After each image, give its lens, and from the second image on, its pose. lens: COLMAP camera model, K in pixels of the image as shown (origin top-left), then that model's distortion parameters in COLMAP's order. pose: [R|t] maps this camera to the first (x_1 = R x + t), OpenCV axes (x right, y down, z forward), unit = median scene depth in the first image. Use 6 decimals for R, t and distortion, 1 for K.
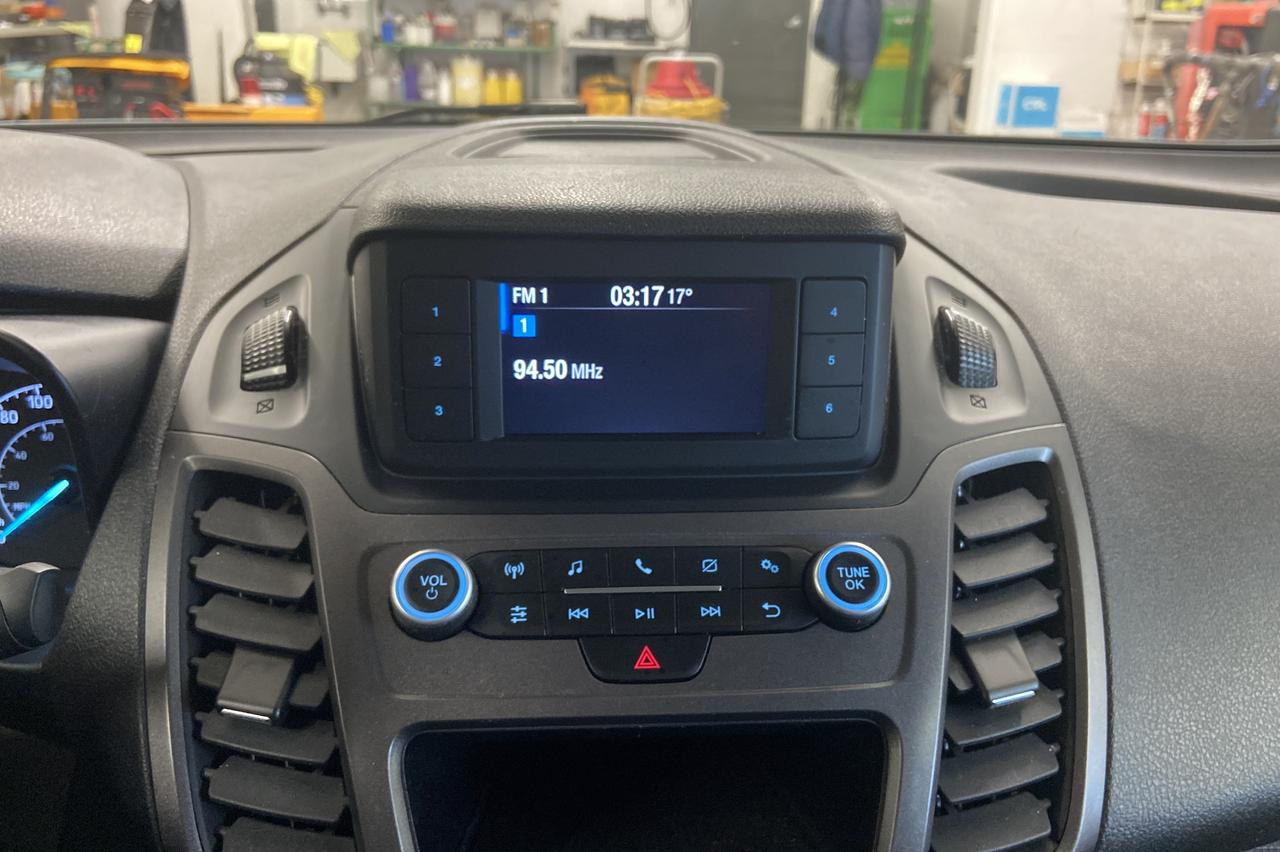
lens RADIAL K [[1087.0, 0, 640.6], [0, 1087.0, 392.9], [0, 0, 1]] dist [0.128187, -0.169368]
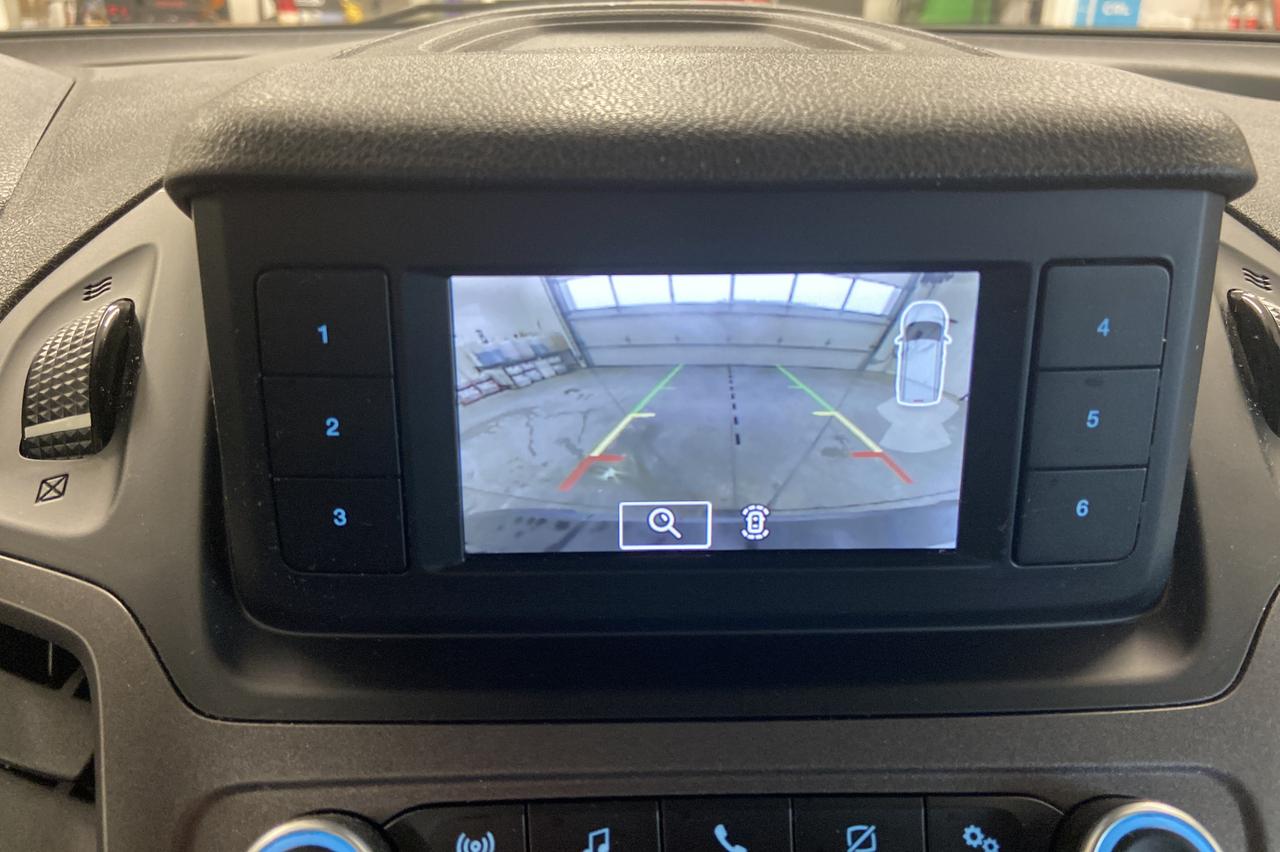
lens RADIAL K [[1087.0, 0, 640.6], [0, 1087.0, 392.9], [0, 0, 1]] dist [0.128187, -0.169368]
pose [[0.998902, 0.000563, -0.046854, -0.014120], [0.002707, 0.997564, 0.069708, -0.080833], [0.046779, -0.069758, 0.996467, 0.480212]]
